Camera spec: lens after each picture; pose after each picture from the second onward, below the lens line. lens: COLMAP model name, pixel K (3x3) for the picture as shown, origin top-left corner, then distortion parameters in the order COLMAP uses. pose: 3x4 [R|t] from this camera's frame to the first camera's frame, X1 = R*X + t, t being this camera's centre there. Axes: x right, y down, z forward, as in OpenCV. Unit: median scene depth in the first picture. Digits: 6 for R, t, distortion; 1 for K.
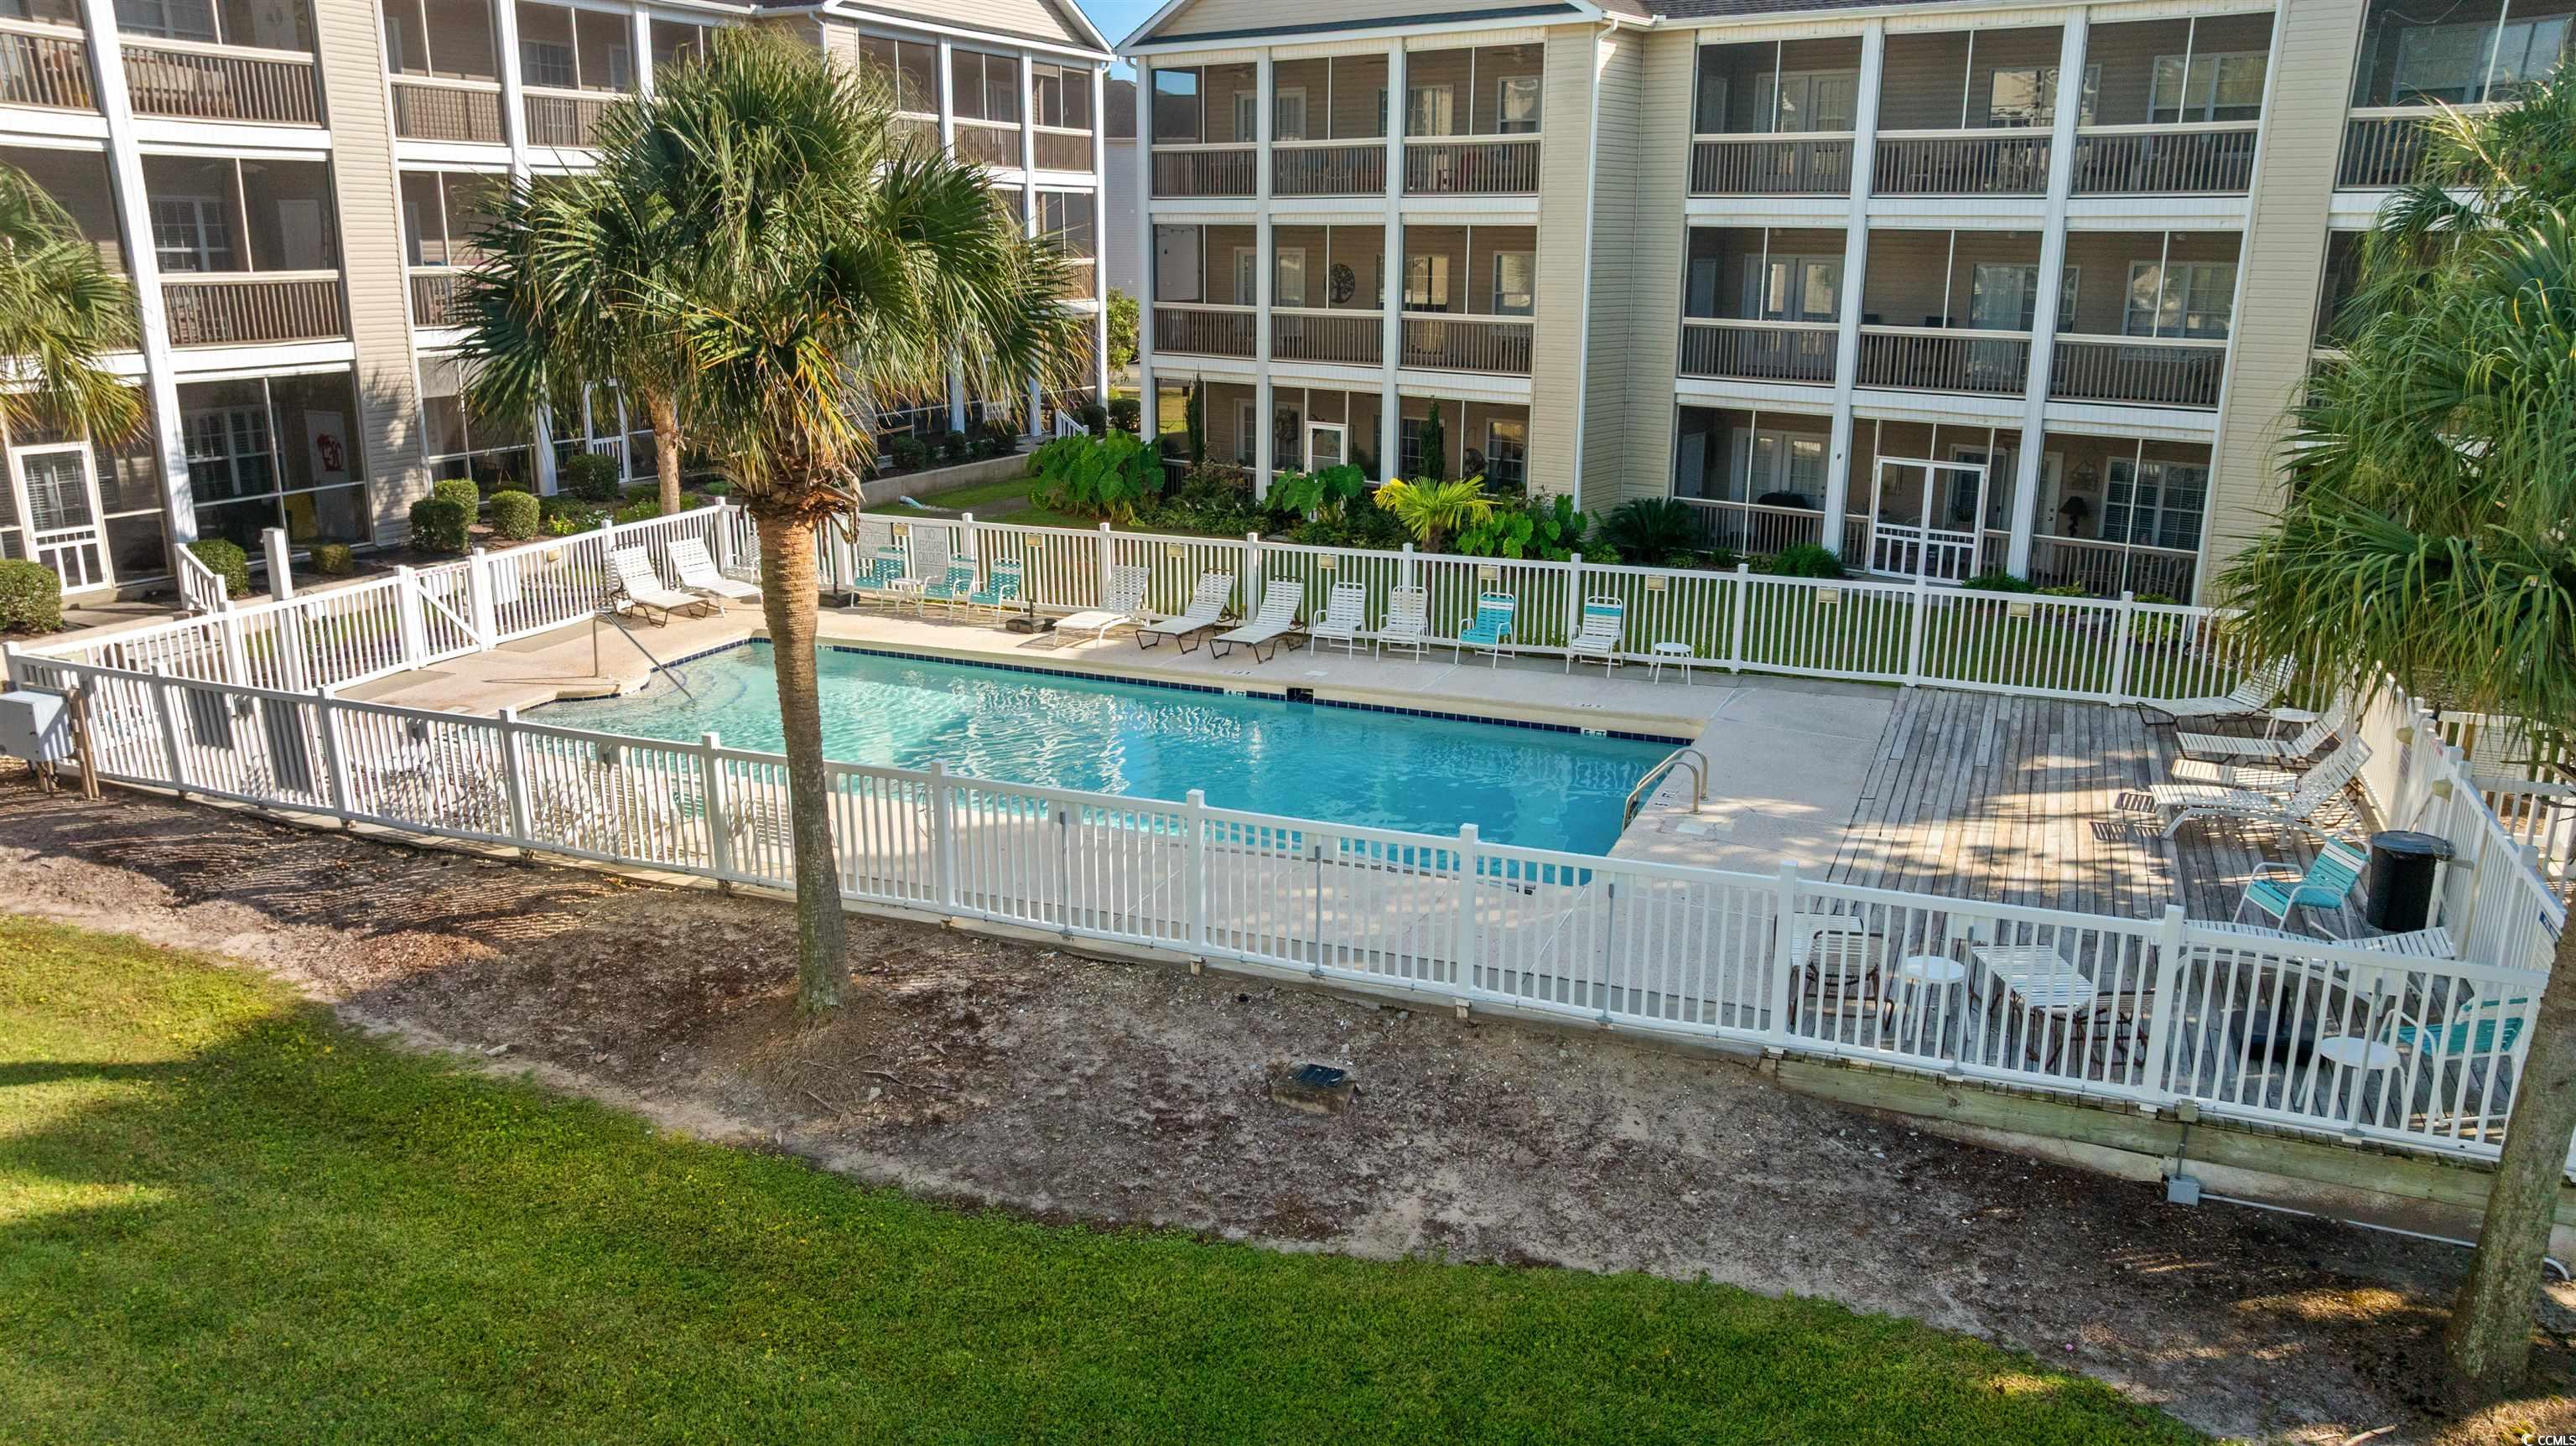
lens RADIAL K [[1823.5, 0, 1299.8], [0, 1823.5, 708.0], [0, 0, 1]] dist [-0.010401, 0.016018]
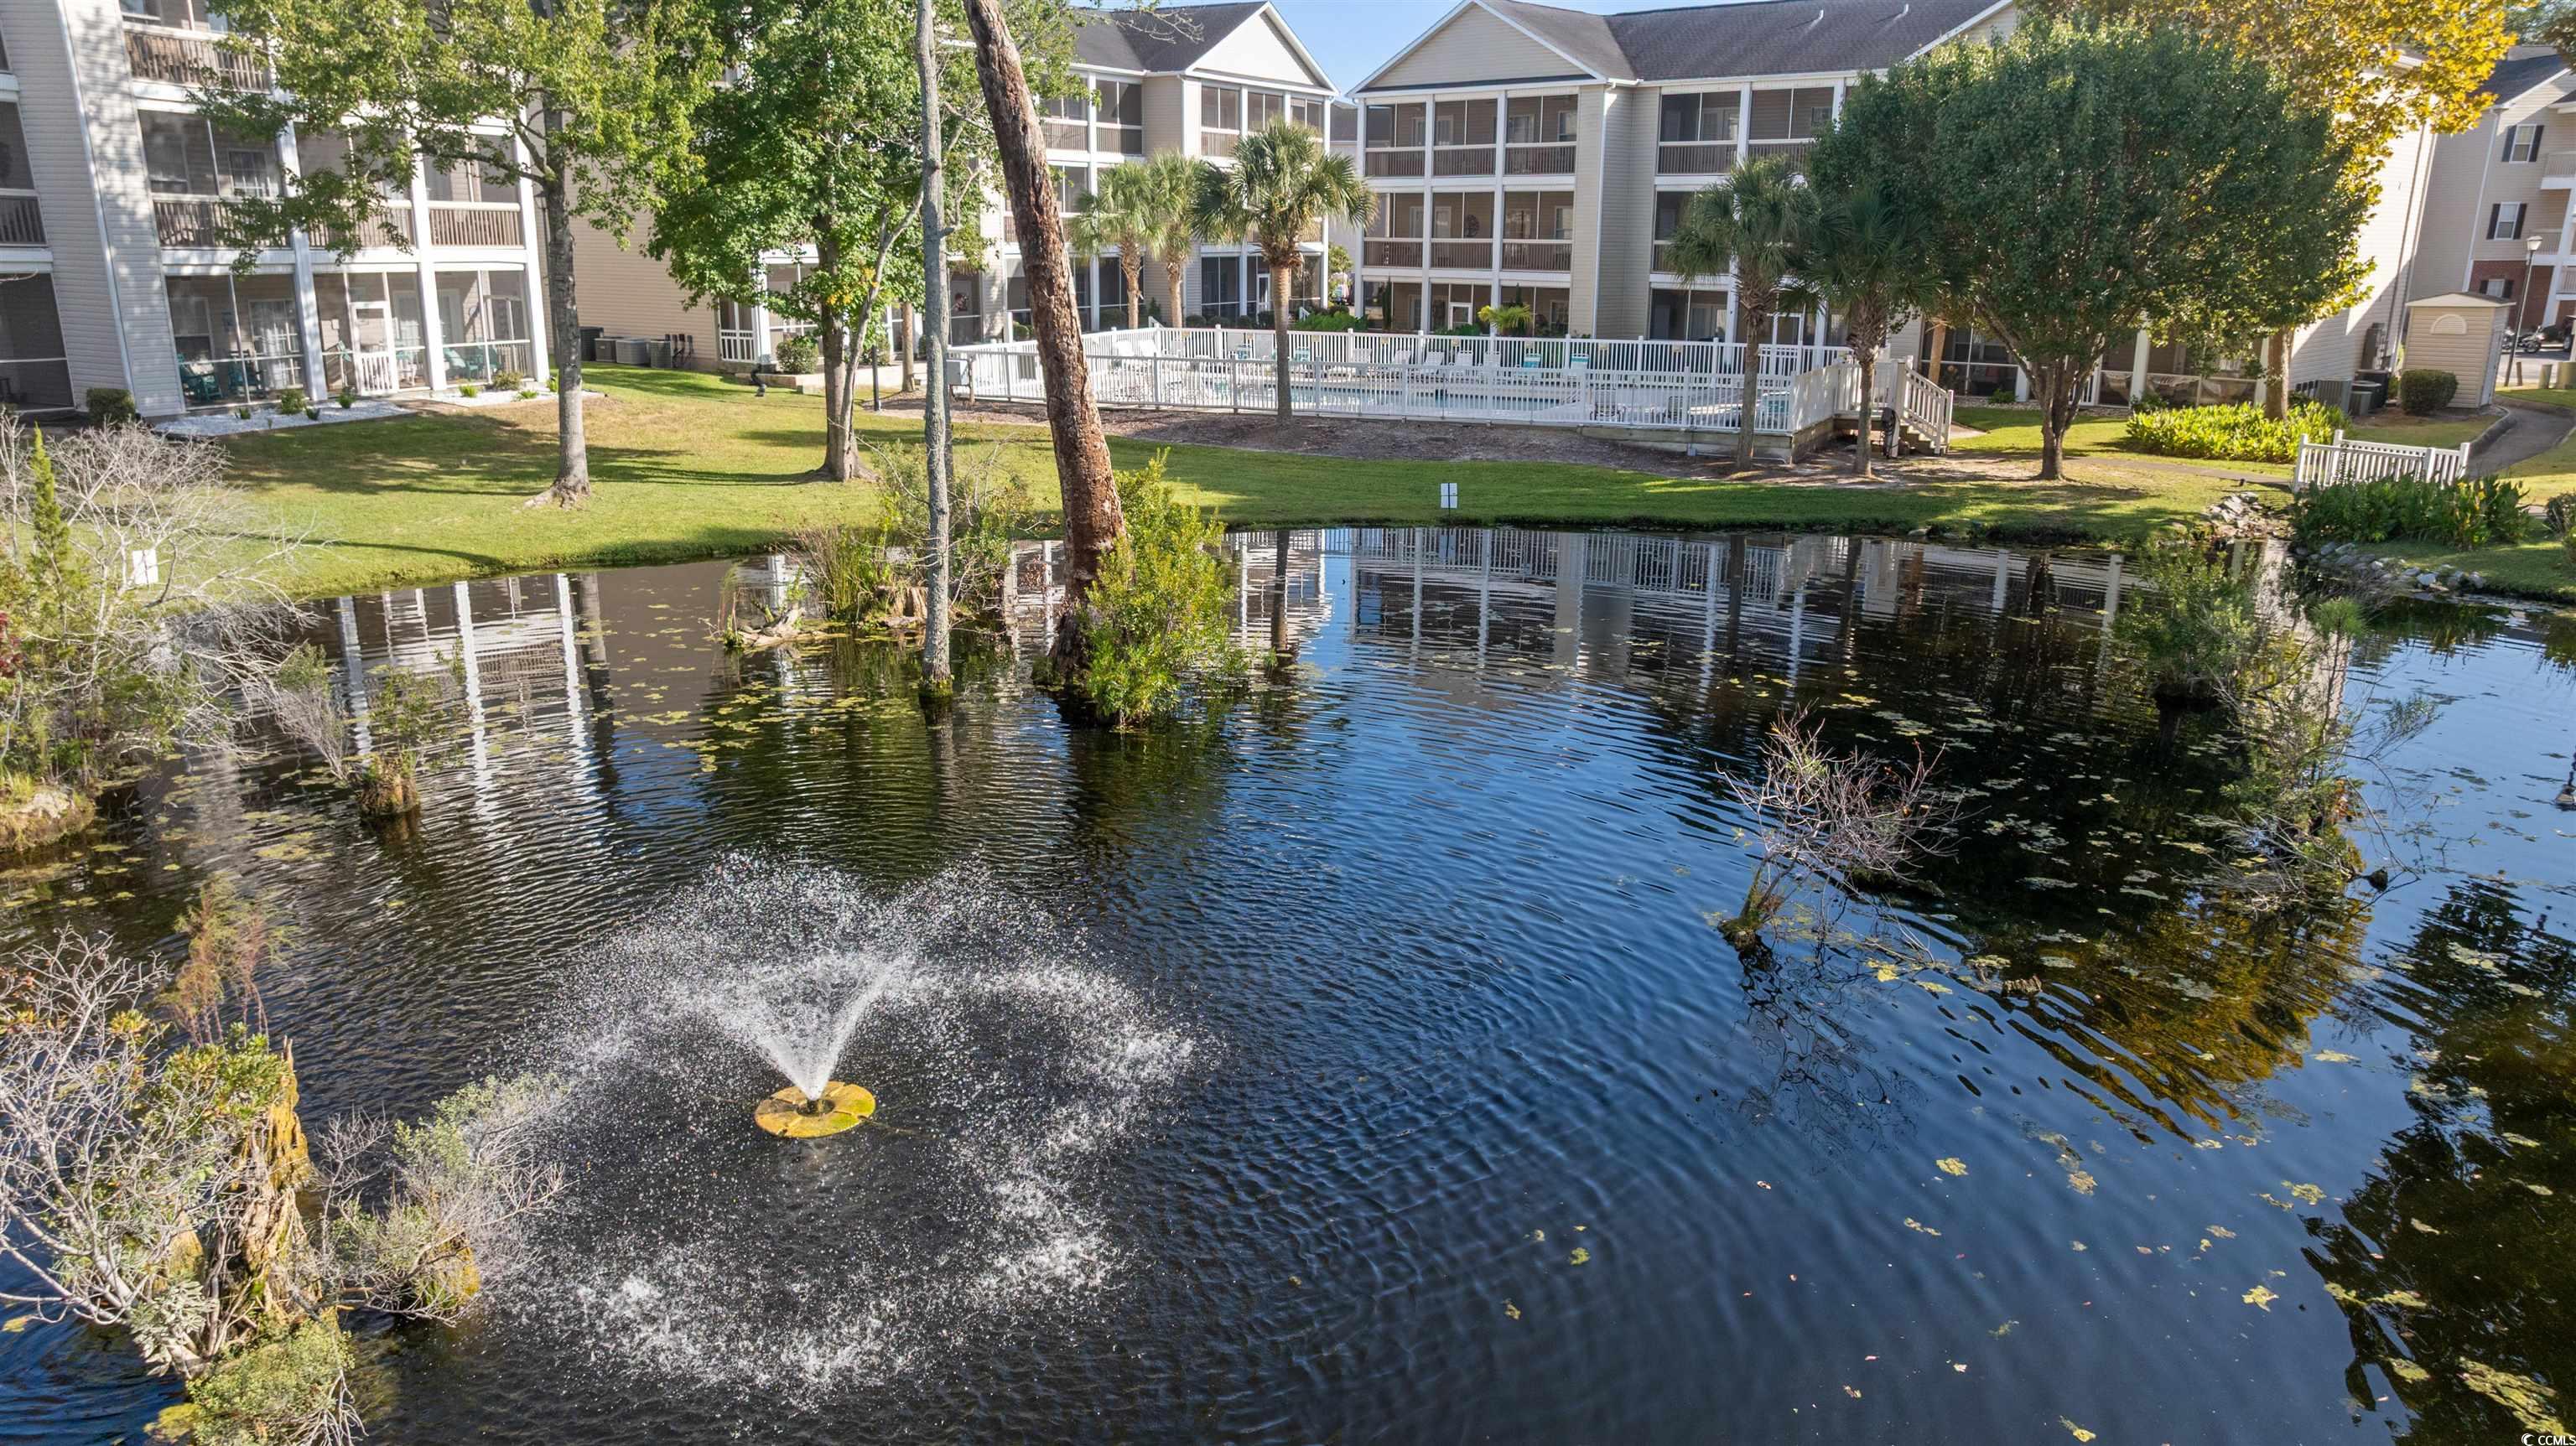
lens RADIAL K [[1823.5, 0, 1299.7], [0, 1823.5, 729.9], [0, 0, 1]] dist [-0.010401, 0.016018]
pose [[0.996551, 0.023166, -0.079684, 0.010453], [-0.022249, 0.999676, 0.012385, 0.271114], [0.079945, -0.010569, 0.996743, -0.891579]]
